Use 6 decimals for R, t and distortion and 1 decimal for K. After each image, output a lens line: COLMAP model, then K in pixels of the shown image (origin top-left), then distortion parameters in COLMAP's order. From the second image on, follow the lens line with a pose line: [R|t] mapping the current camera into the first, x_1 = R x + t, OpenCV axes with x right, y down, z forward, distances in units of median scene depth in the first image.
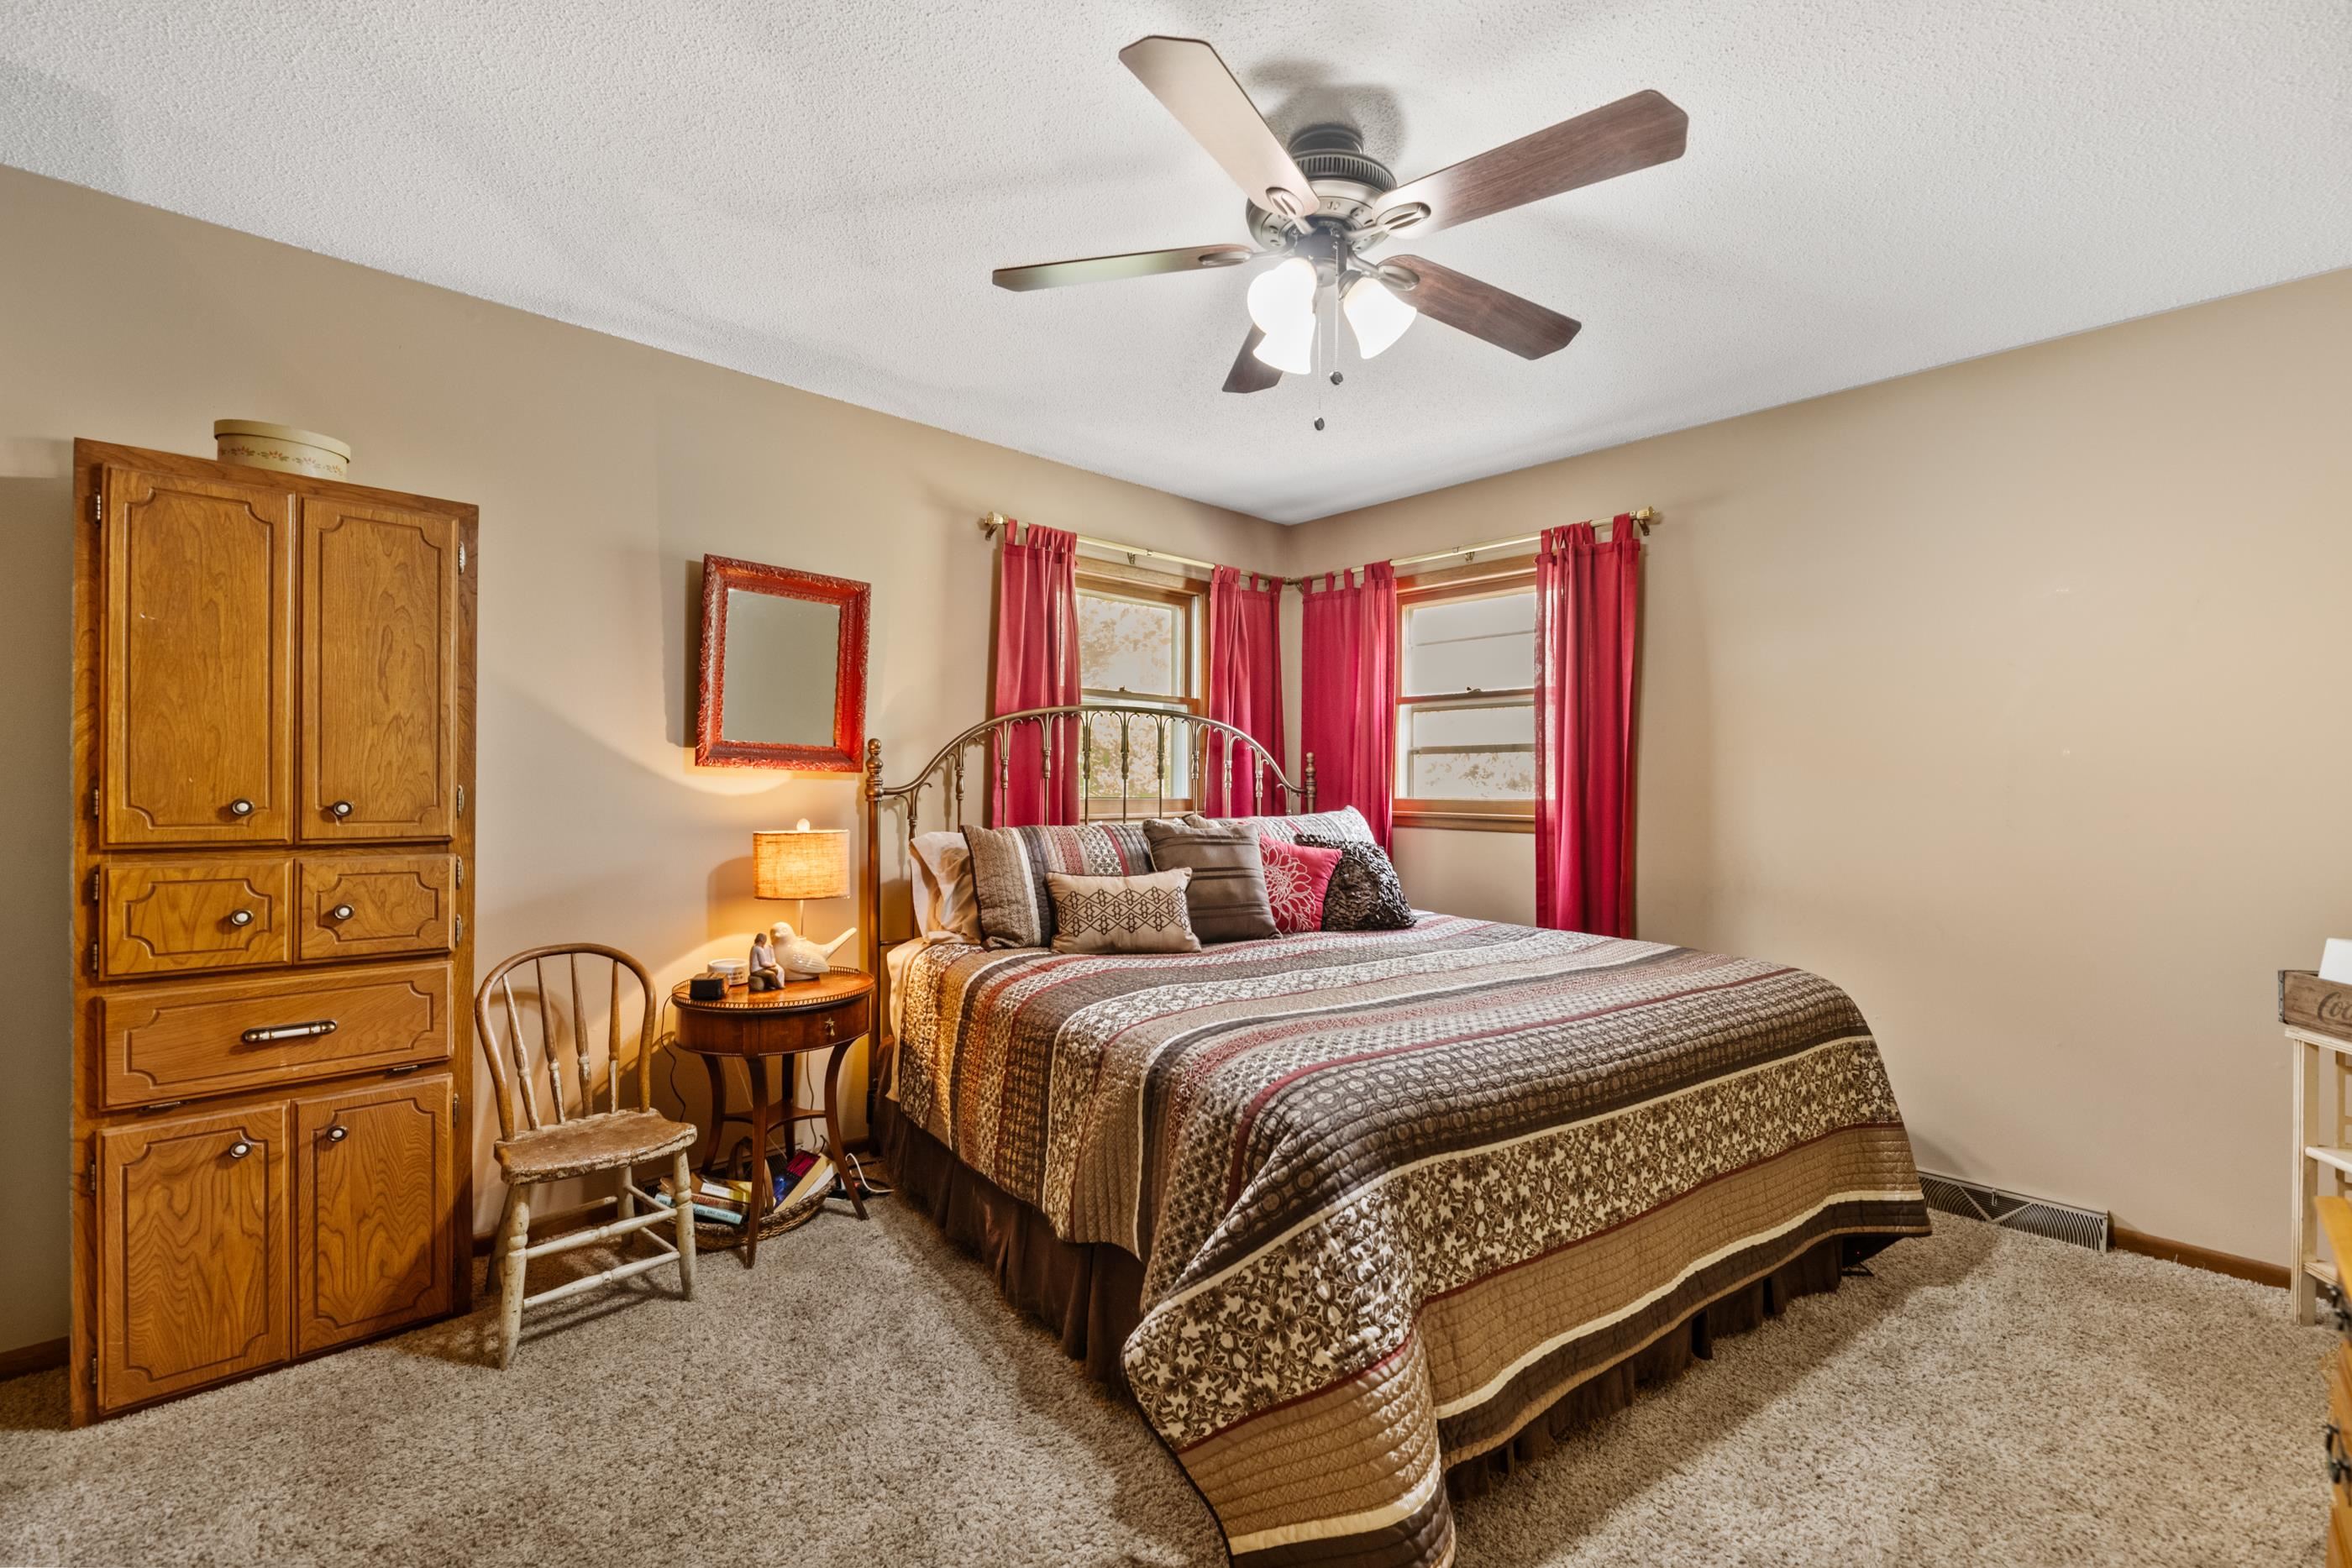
lens RADIAL K [[983.9, 0, 1172.8], [0, 983.9, 781.9], [0, 0, 1]] dist [-0.003628, -0.000494]
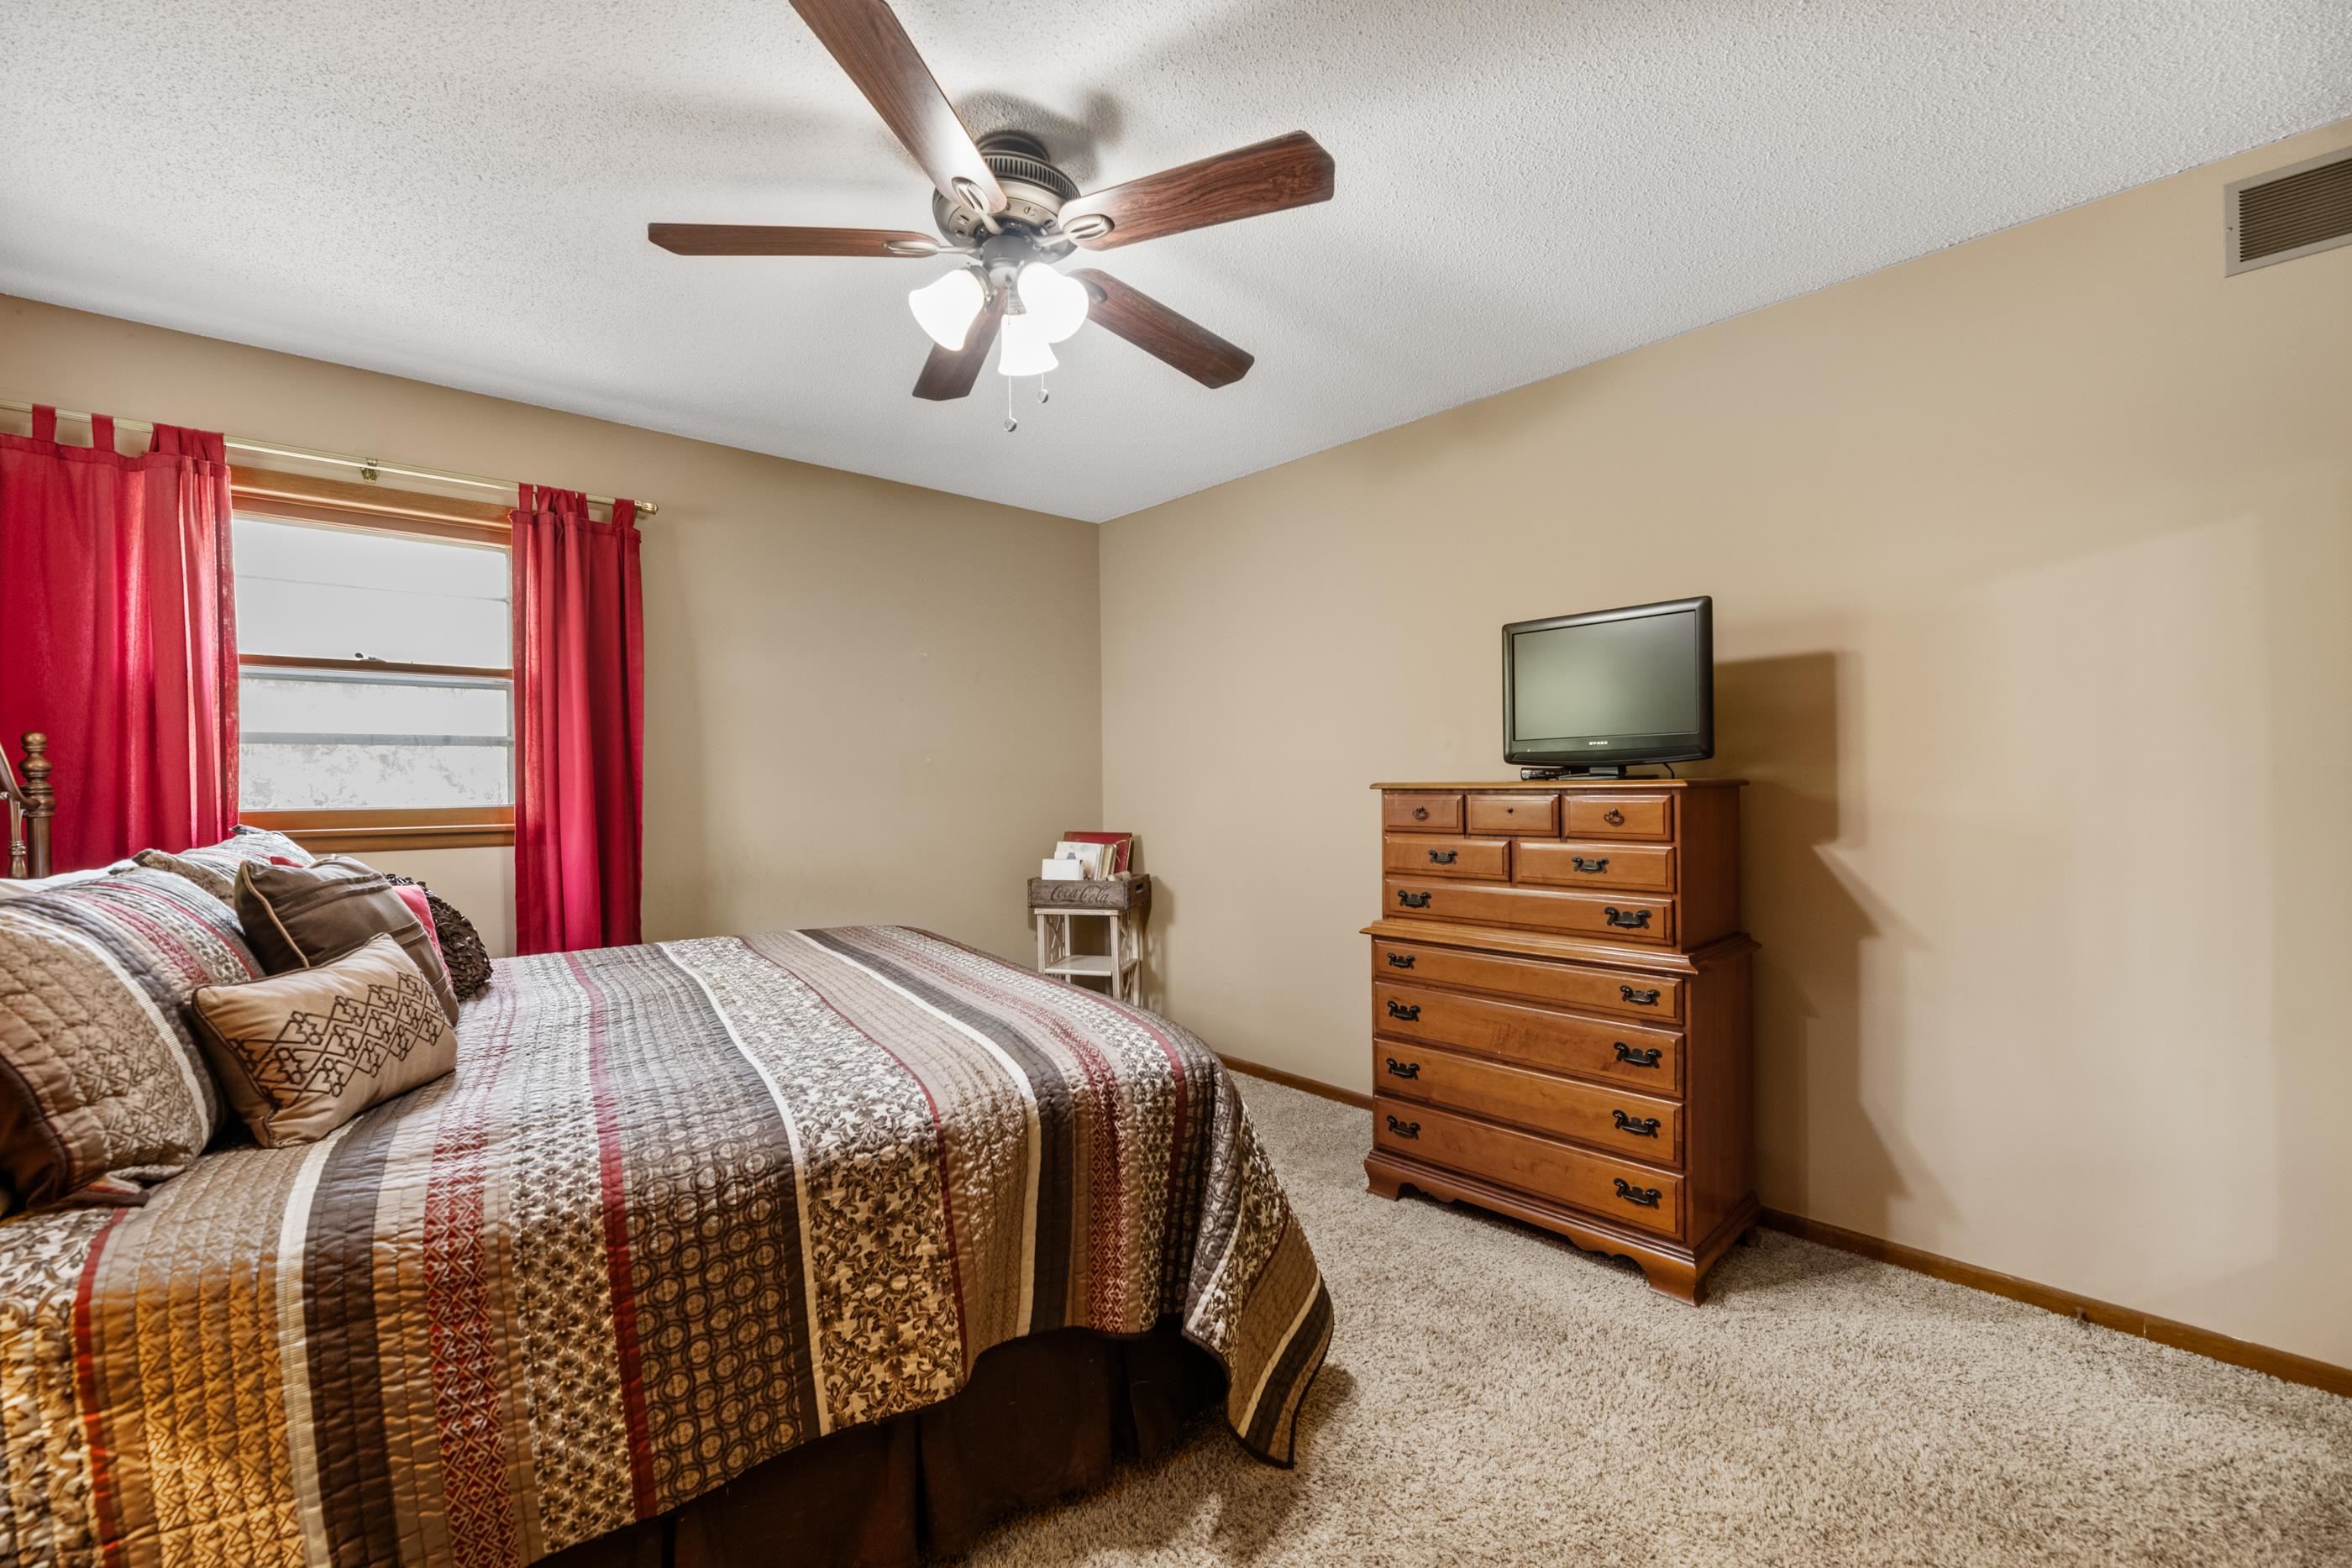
lens RADIAL K [[983.9, 0, 1172.8], [0, 983.9, 781.9], [0, 0, 1]] dist [-0.003628, -0.000494]
pose [[0.010904, -0.007238, 0.999914, -0.485370], [0.008871, 0.999935, 0.007141, -0.002293], [-0.999901, 0.008792, 0.010968, 0.466810]]
